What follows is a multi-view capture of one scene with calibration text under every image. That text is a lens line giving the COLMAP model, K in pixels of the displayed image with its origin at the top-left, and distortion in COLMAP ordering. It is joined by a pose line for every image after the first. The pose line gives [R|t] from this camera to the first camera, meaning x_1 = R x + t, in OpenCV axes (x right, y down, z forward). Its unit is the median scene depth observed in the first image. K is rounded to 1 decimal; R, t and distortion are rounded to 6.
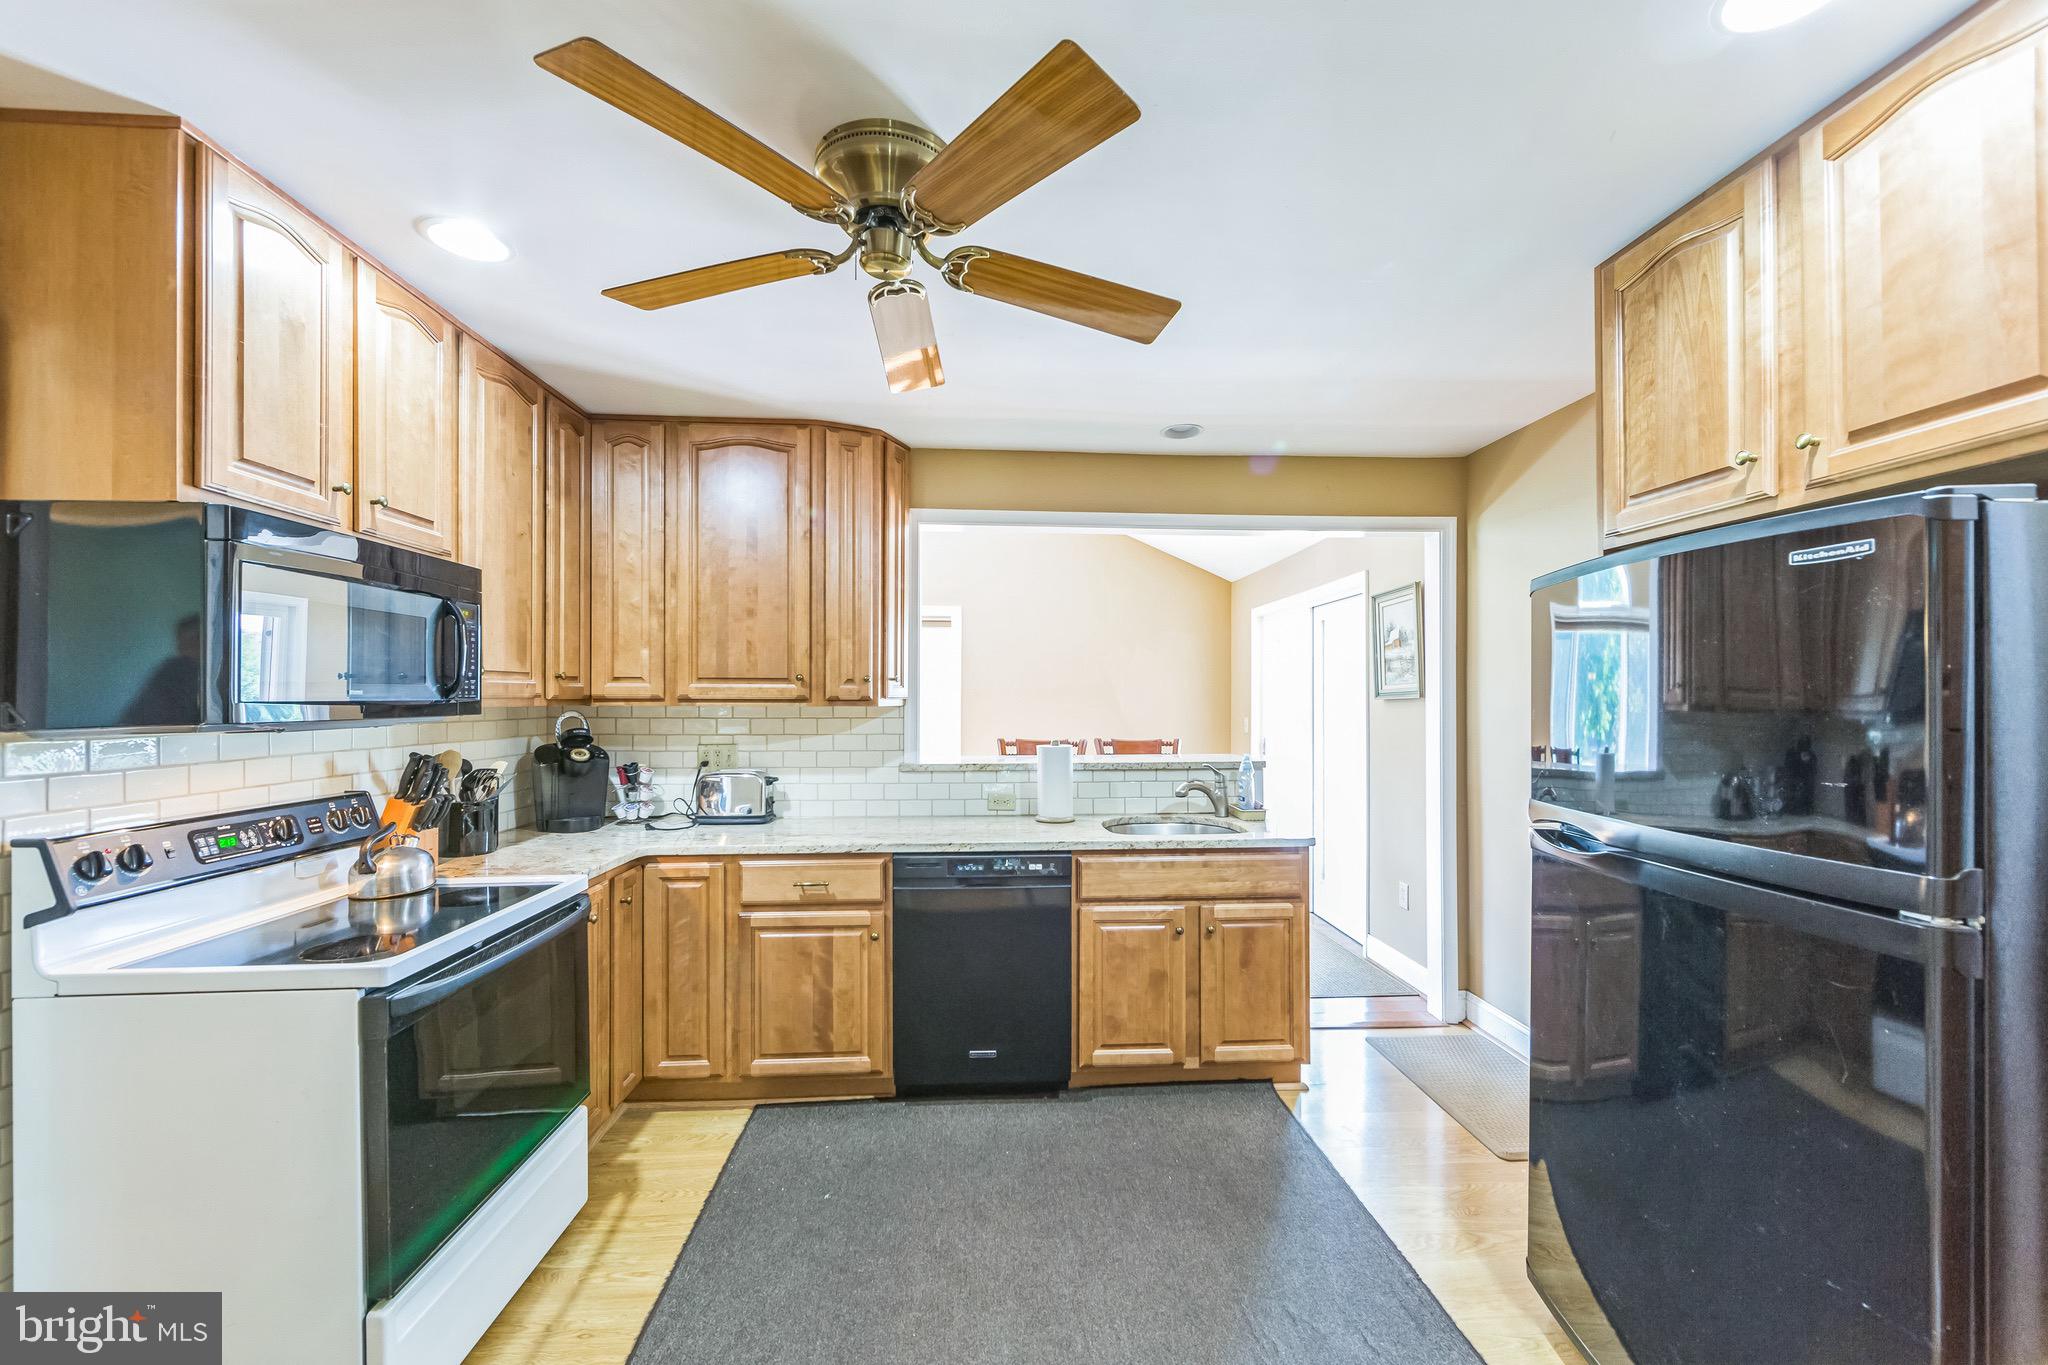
lens RADIAL K [[808.0, 0, 1025.1], [0, 808.0, 686.1], [0, 0, 1]] dist [0.000911, -0.000002]
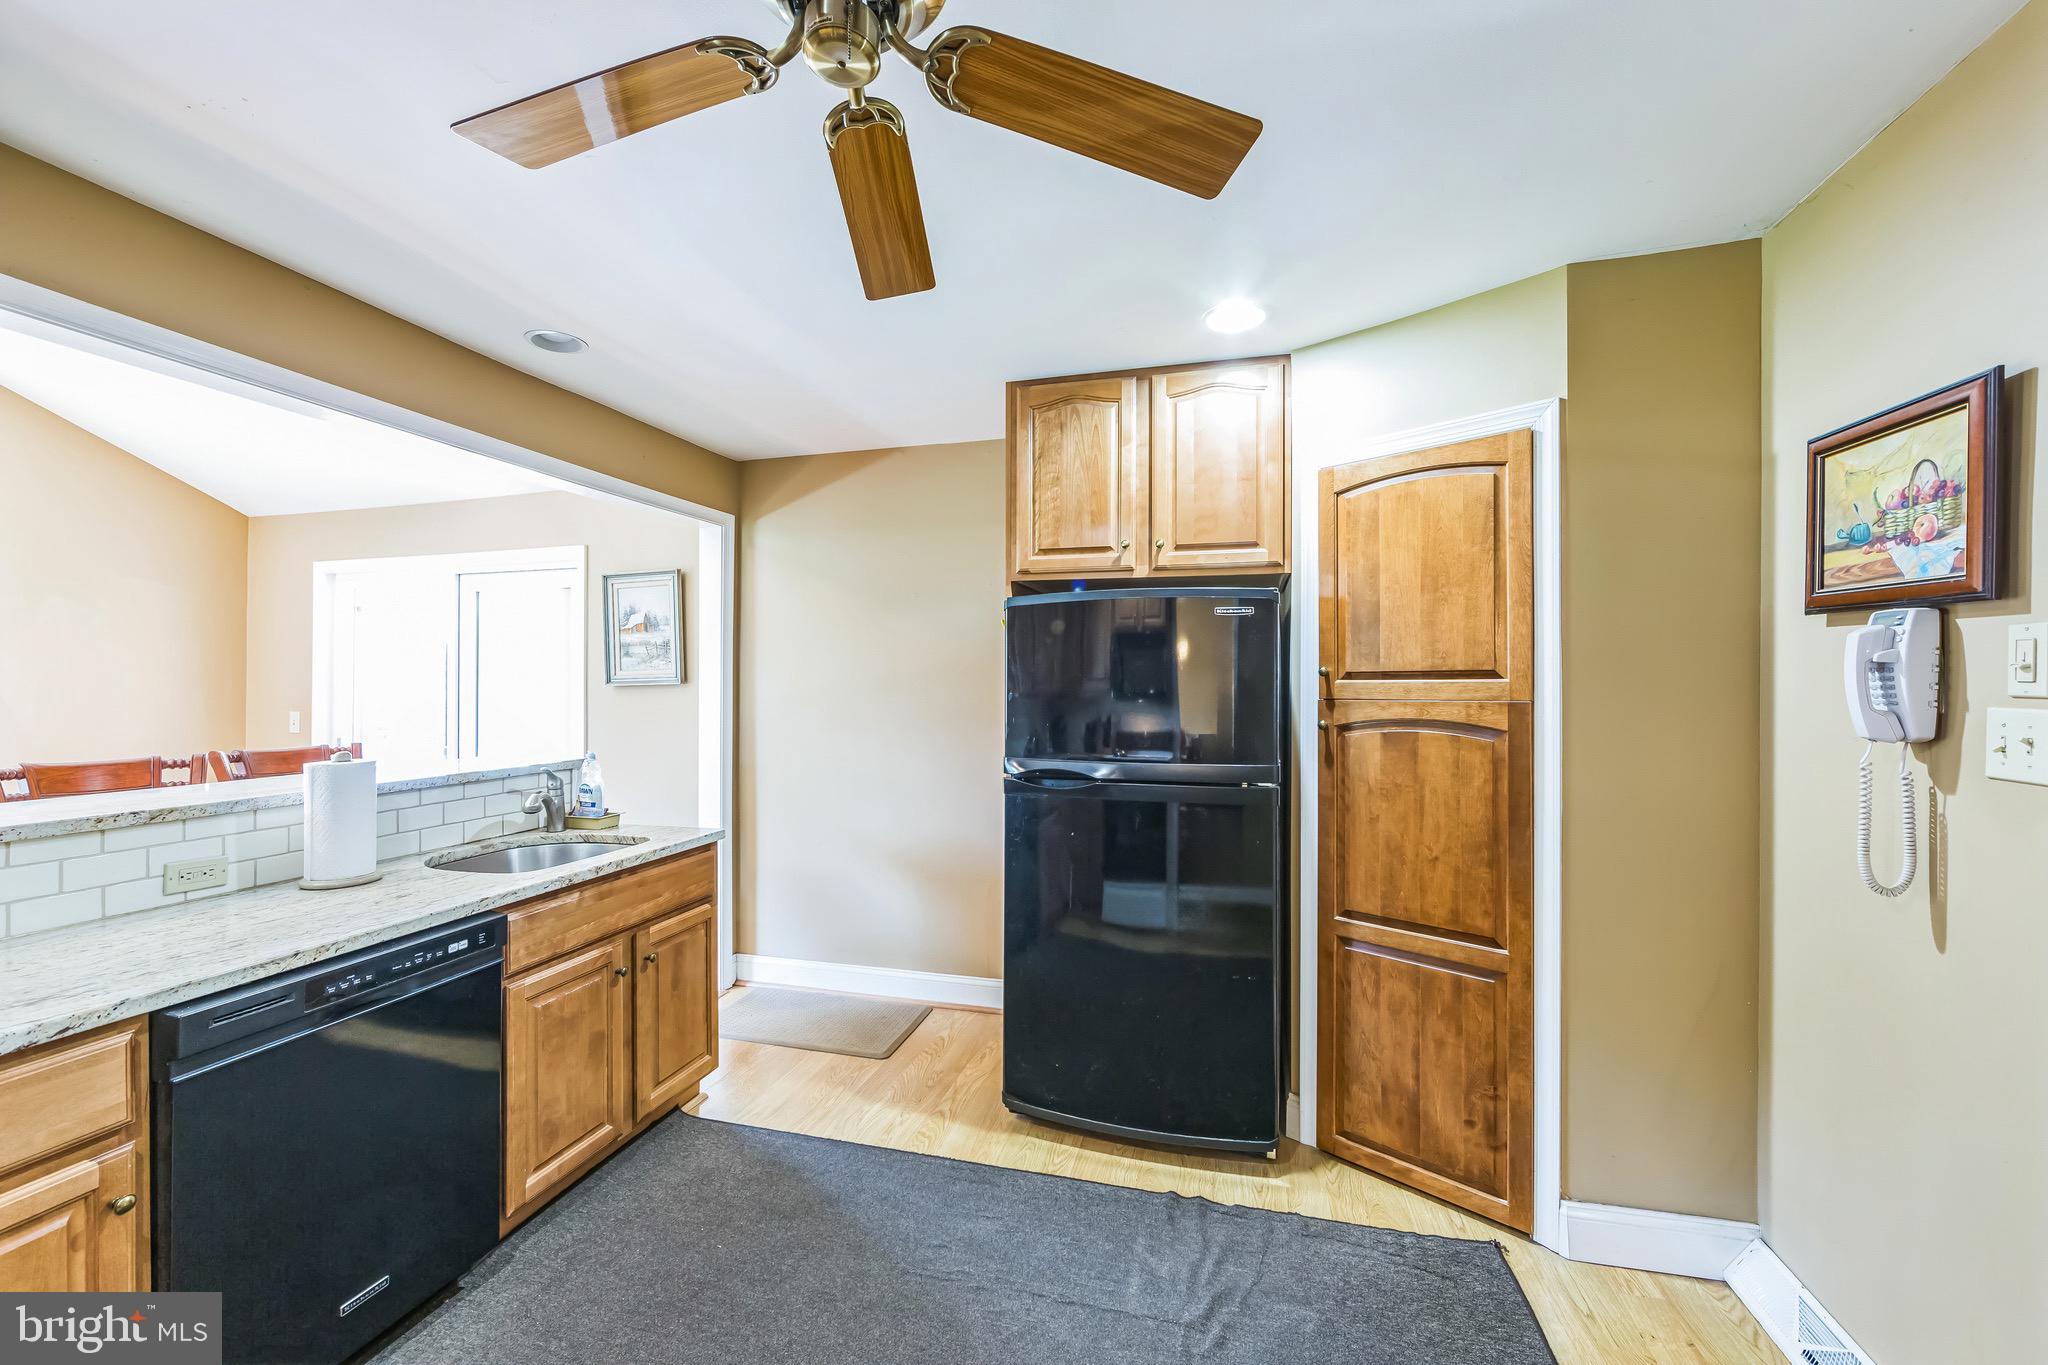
lens RADIAL K [[807.6, 0, 1027.5], [0, 807.6, 678.6], [0, 0, 1]] dist [-0.000952, -0.000268]
pose [[0.317496, 0.006332, 0.948238, -0.448947], [-0.013713, 0.999904, -0.002086, 0.005017], [-0.948160, -0.012341, 0.317553, 0.363026]]
